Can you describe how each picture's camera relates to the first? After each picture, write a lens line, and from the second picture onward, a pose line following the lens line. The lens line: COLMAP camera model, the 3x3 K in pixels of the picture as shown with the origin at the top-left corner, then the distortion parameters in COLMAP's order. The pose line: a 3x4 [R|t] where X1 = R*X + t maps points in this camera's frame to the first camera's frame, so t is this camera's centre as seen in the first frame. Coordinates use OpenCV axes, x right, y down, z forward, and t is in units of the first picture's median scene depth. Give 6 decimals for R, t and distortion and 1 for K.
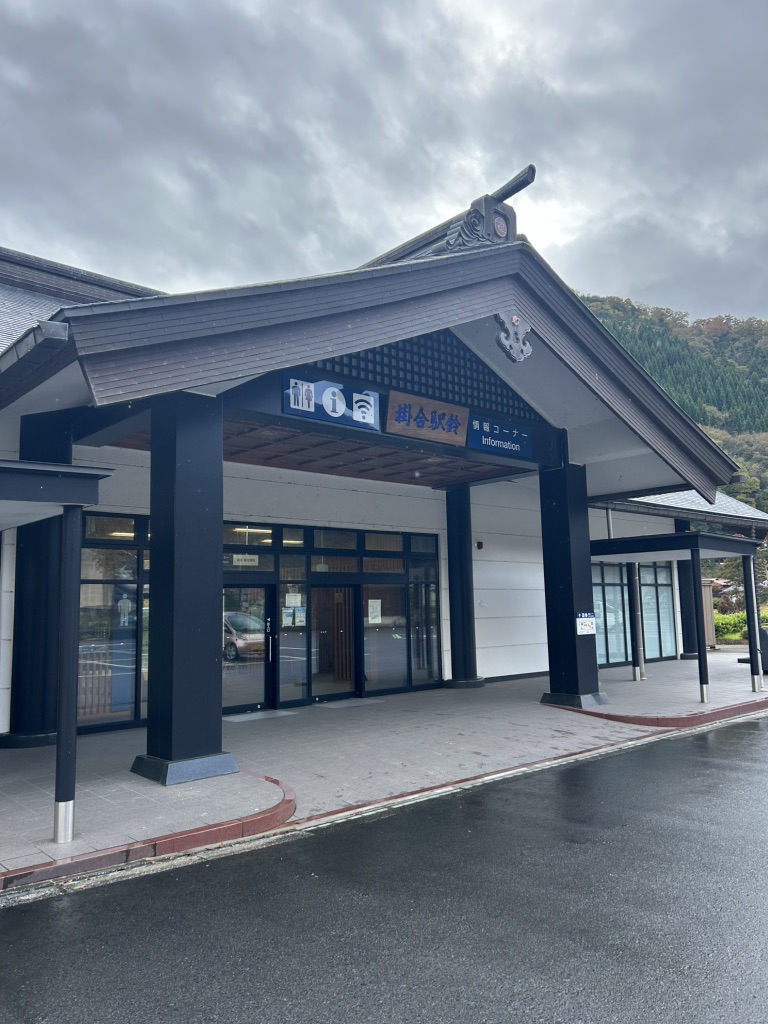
lens RADIAL K [[778.4, 0, 384.0], [0, 778.4, 512.0], [0, 0, 1]] dist [0.001123, -0.002859]
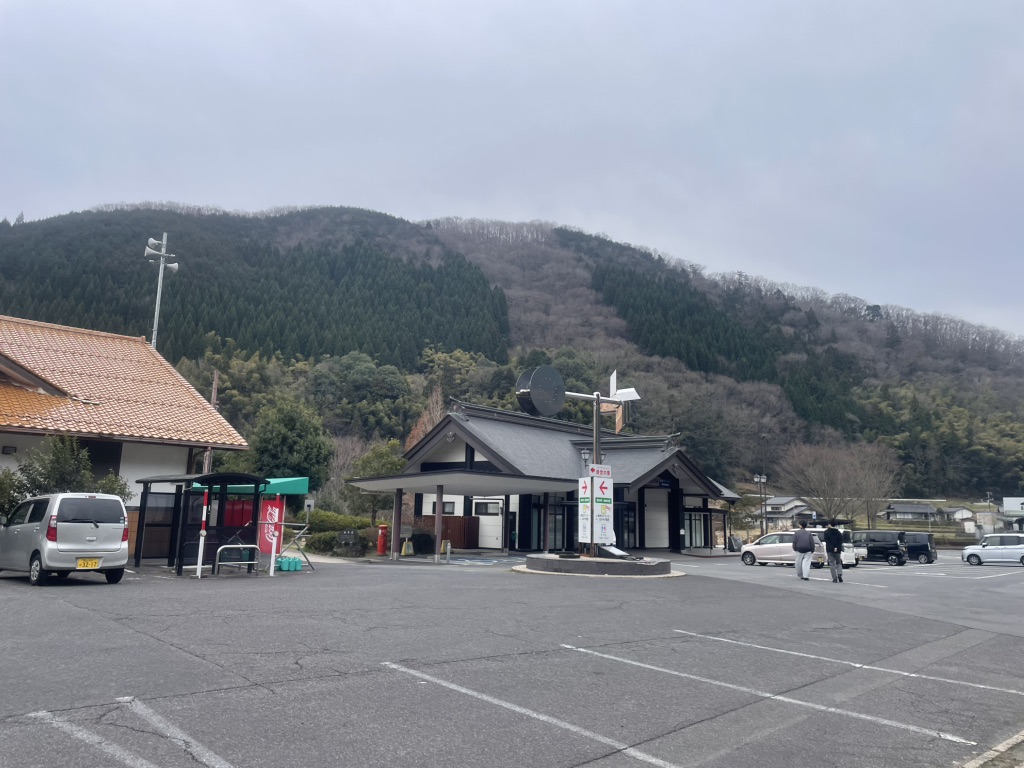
lens RADIAL K [[766.7, 0, 506.3], [0, 766.7, 368.5], [0, 0, 1]] dist [0.025939, 0.001569]
pose [[0.989627, 0.073339, 0.123531, -1.082715], [-0.064530, 0.995178, -0.073868, -0.307117], [-0.128352, 0.065130, 0.989588, -2.580067]]
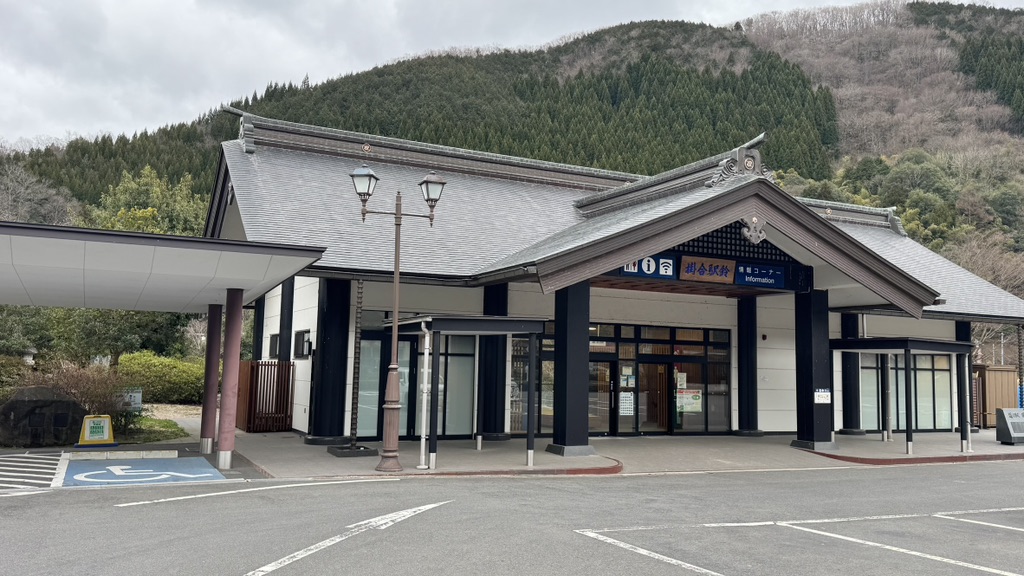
lens RADIAL K [[831.1, 0, 510.3], [0, 831.1, 292.1], [0, 0, 1]] dist [0.128082, -0.201973]
pose [[0.962399, 0.018080, -0.271036, 0.113360], [-0.009418, 0.999404, 0.033224, -0.103478], [0.271475, -0.029423, 0.961996, -0.711446]]
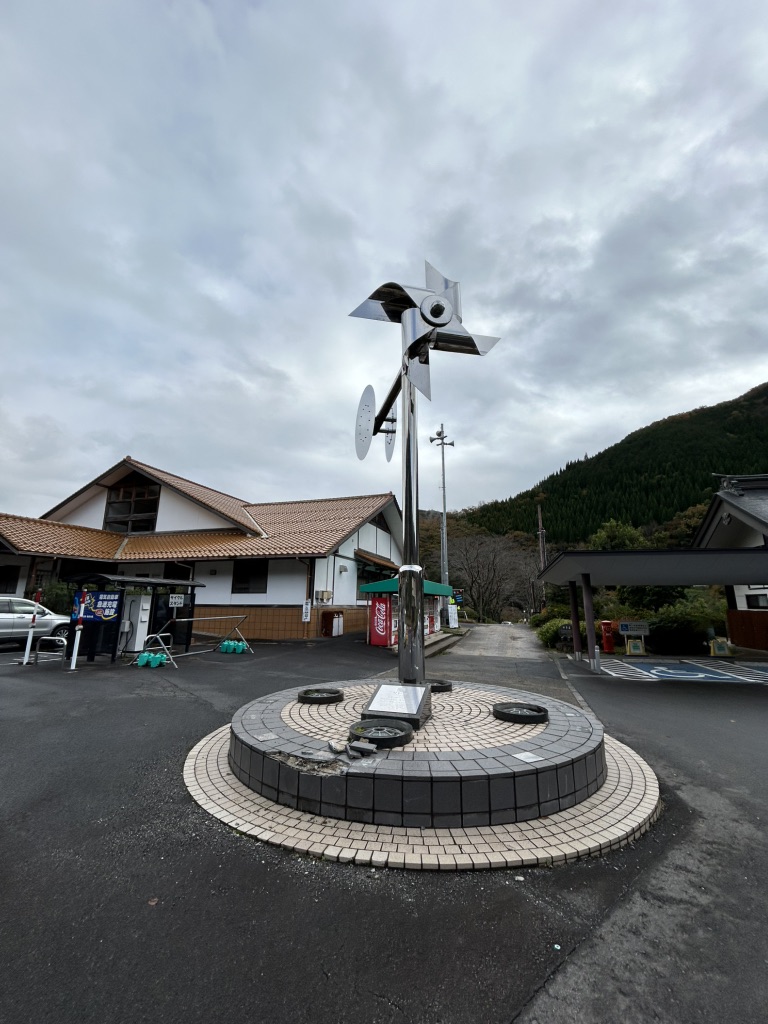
lens RADIAL K [[416.6, 0, 384.0], [0, 416.6, 512.0], [0, 0, 1]] dist [-0.000406, -0.000198]
pose [[0.562700, -0.152909, -0.812396, -0.329840], [0.079890, 0.988203, -0.130664, -0.161709], [0.822792, 0.008622, 0.568277, -1.154317]]
